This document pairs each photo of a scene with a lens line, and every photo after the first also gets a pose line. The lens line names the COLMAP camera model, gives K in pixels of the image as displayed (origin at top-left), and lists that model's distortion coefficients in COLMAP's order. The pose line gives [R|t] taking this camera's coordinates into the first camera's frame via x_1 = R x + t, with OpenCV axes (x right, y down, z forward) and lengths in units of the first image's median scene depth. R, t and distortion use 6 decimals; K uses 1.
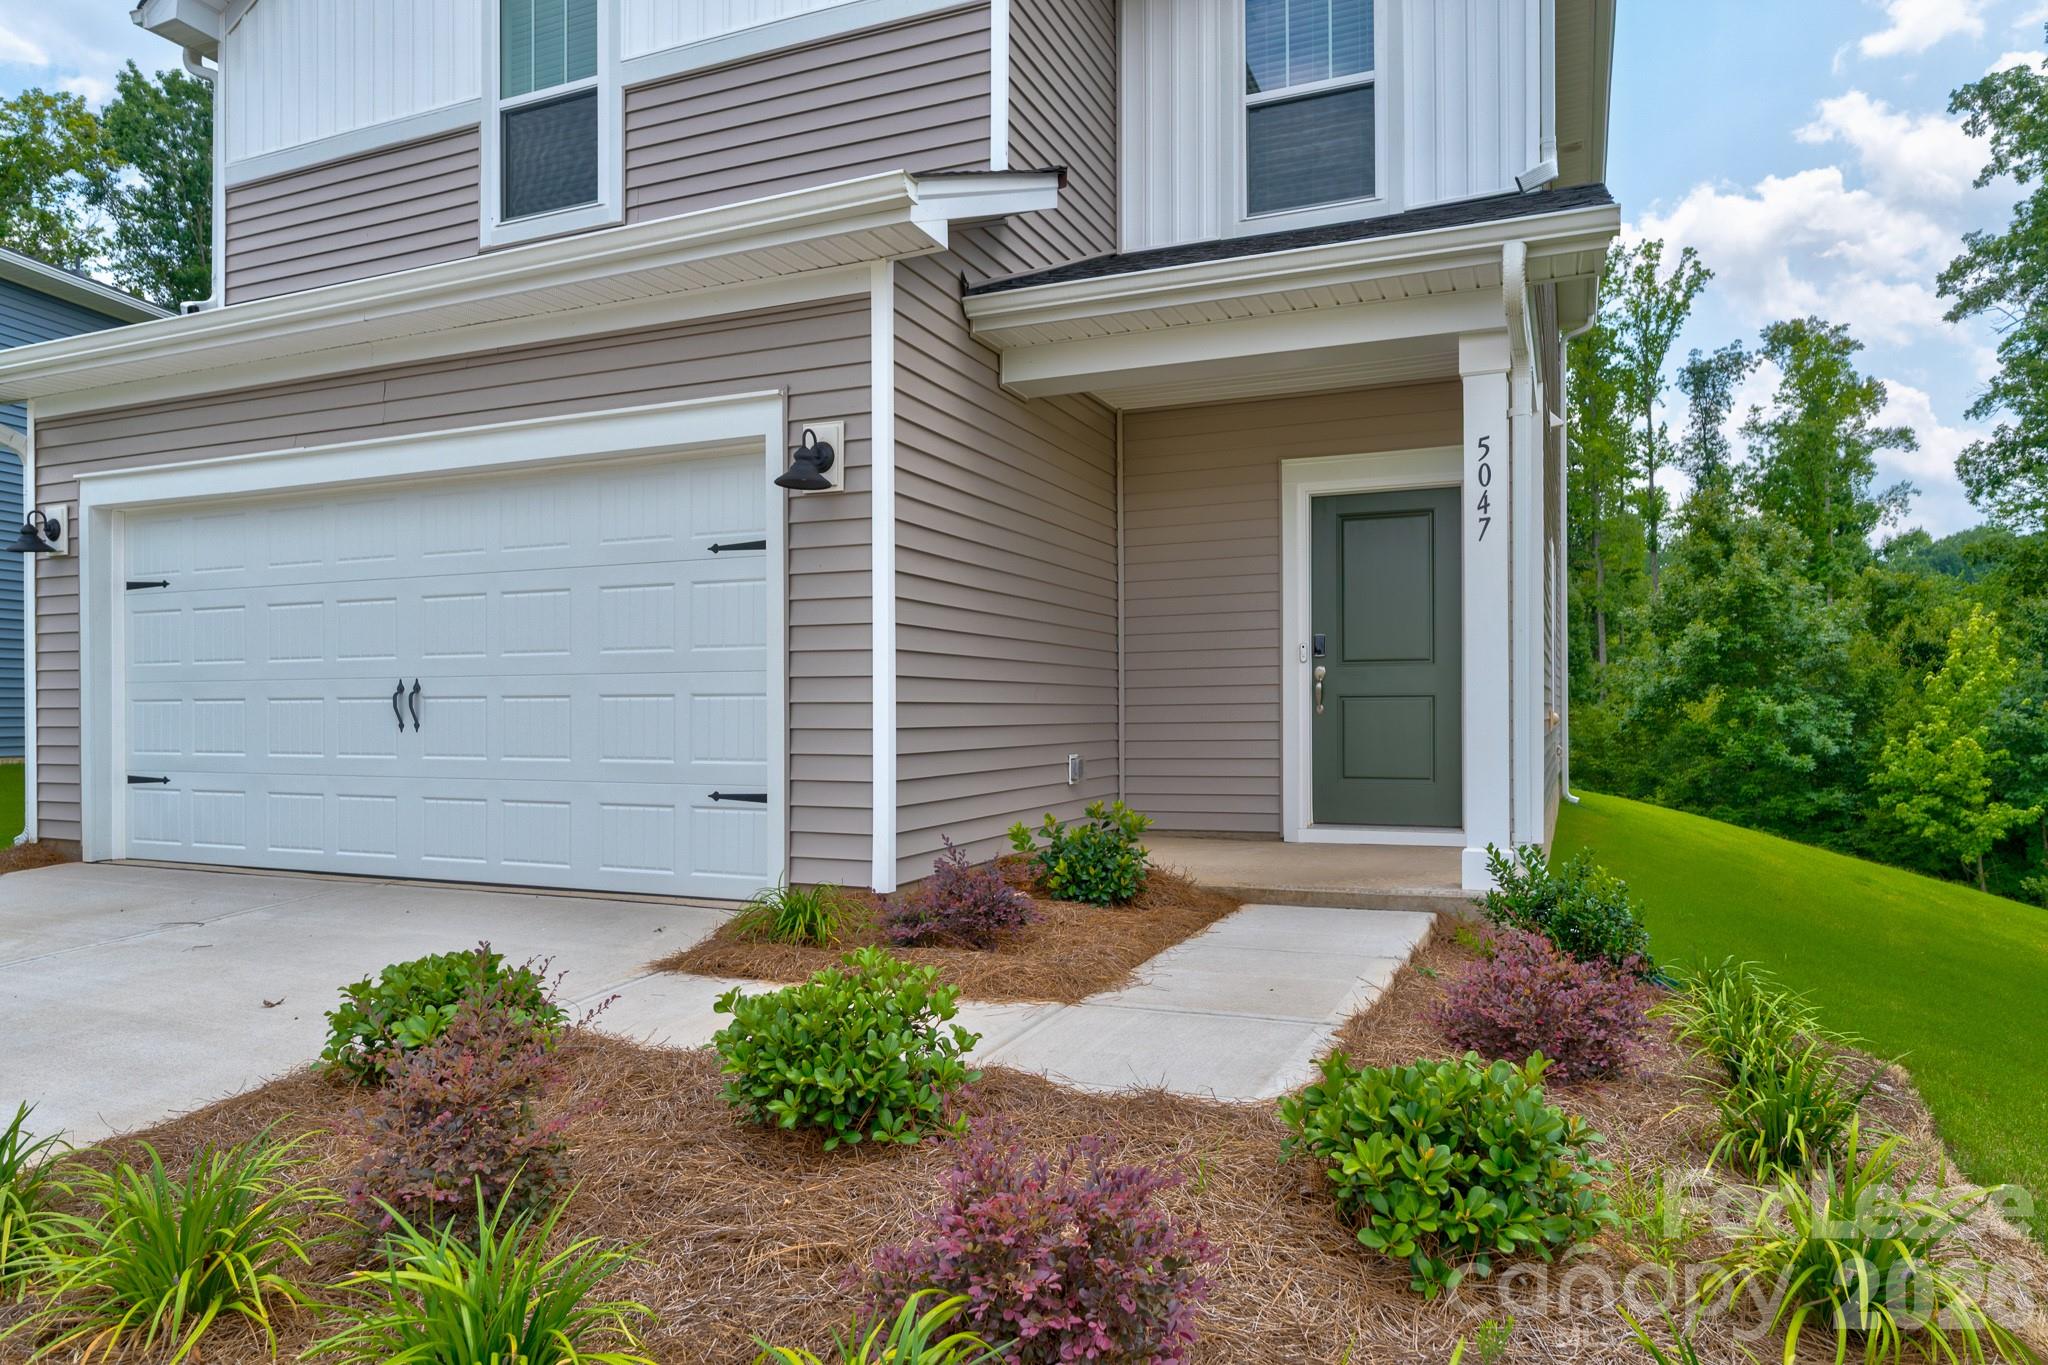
lens RADIAL K [[1275.2, 0, 1027.0], [0, 1275.2, 712.0], [0, 0, 1]] dist [0.000173, 0.001414]
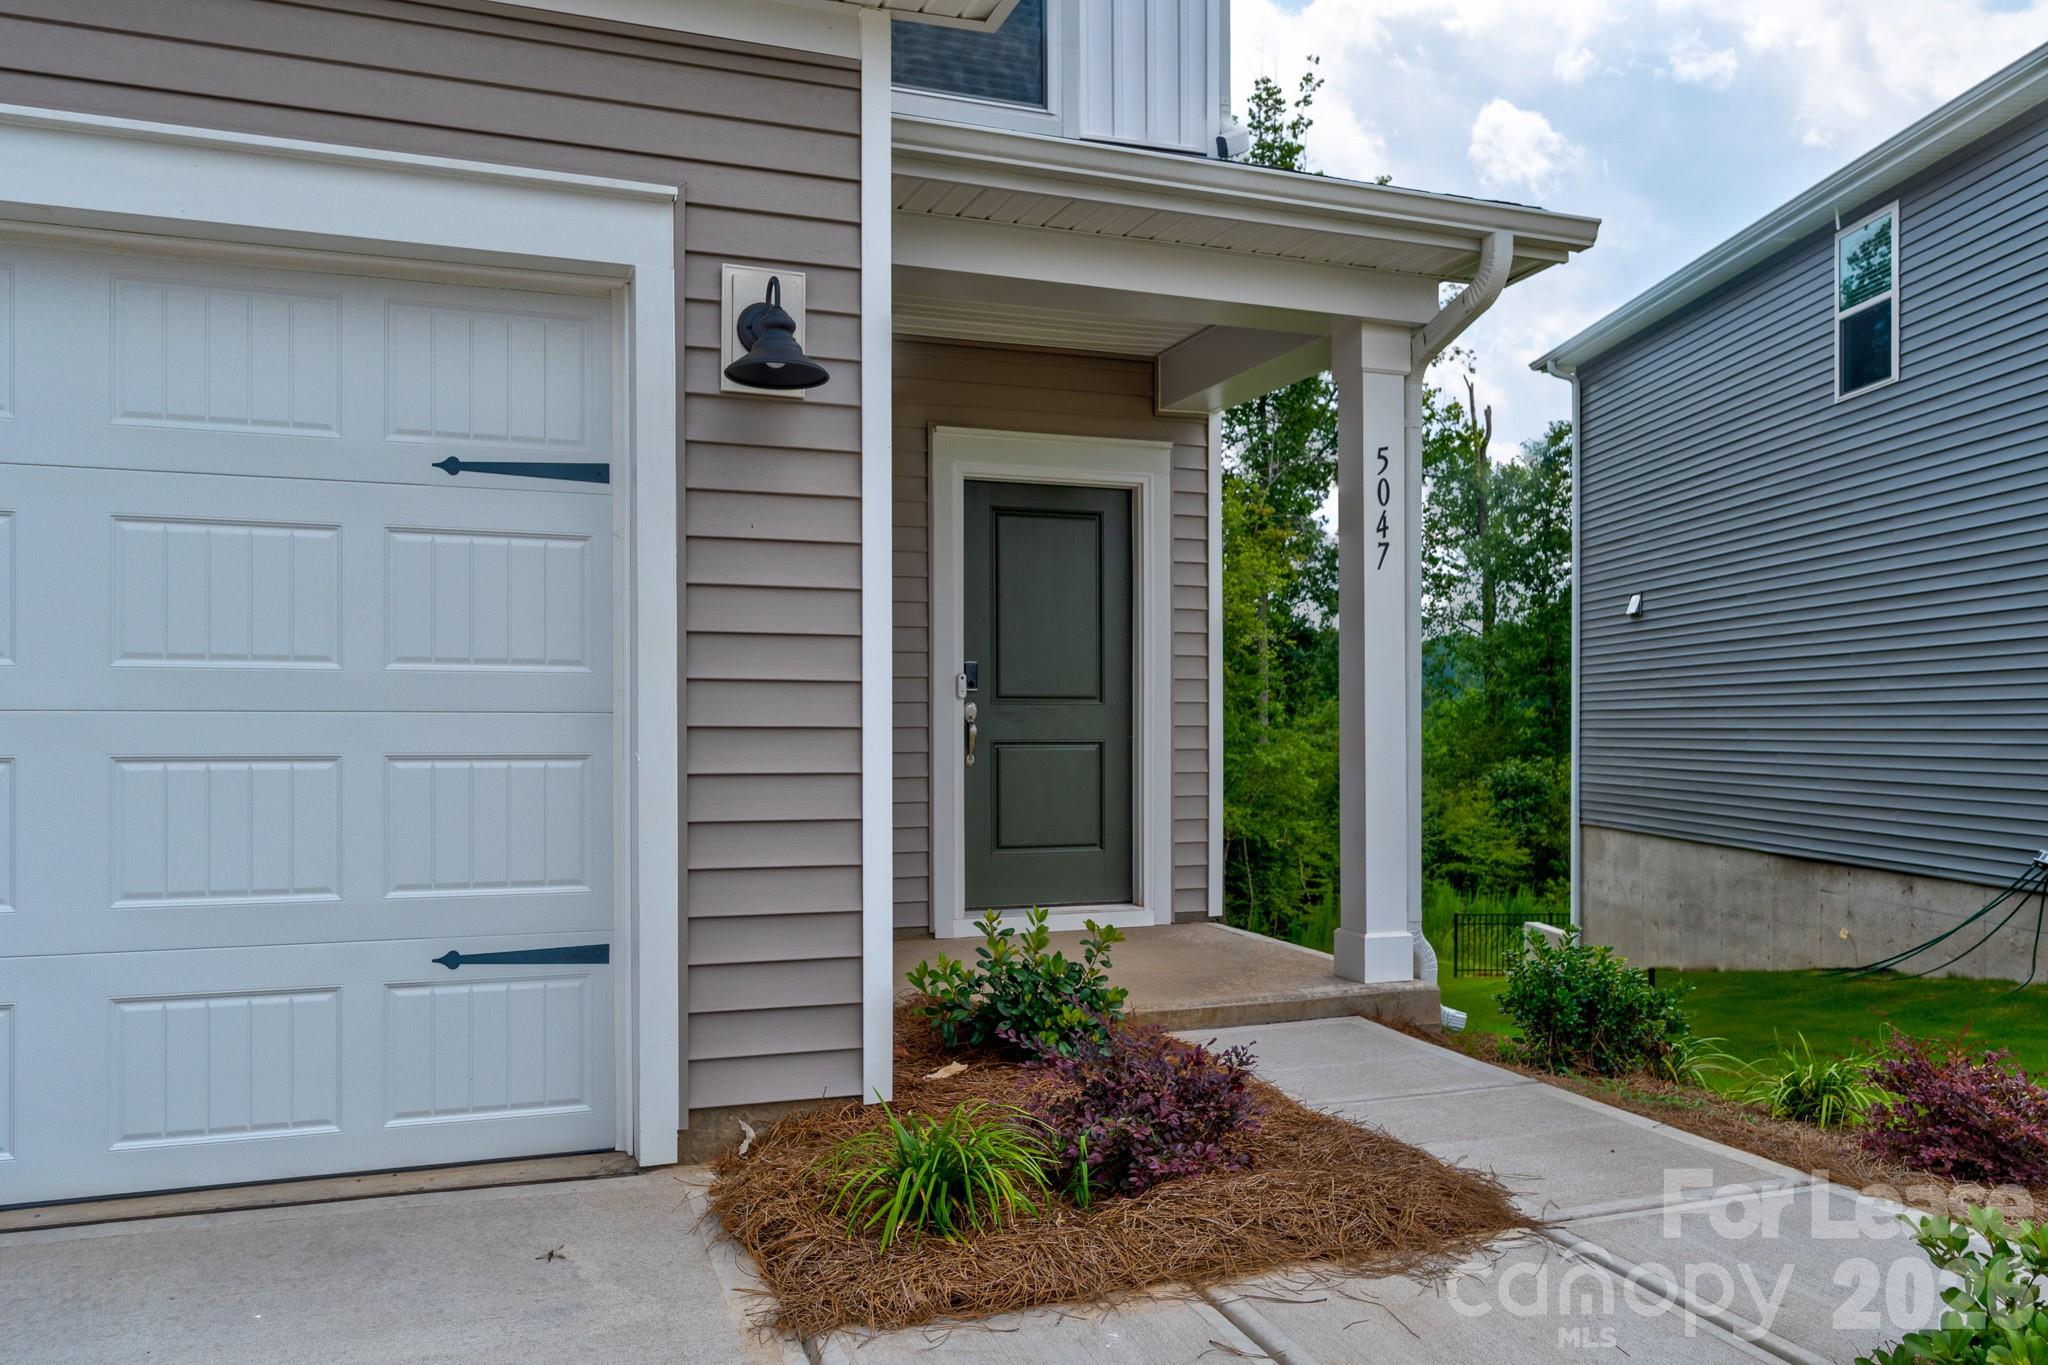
lens RADIAL K [[1539.4, 0, 1022.1], [0, 1539.4, 726.6], [0, 0, 1]] dist [0.003127, 0.001245]
pose [[0.718097, 0.003578, 0.695934, -0.091556], [-0.001389, 0.999992, -0.003708, -0.004323], [-0.695942, 0.001696, 0.718096, 0.074350]]
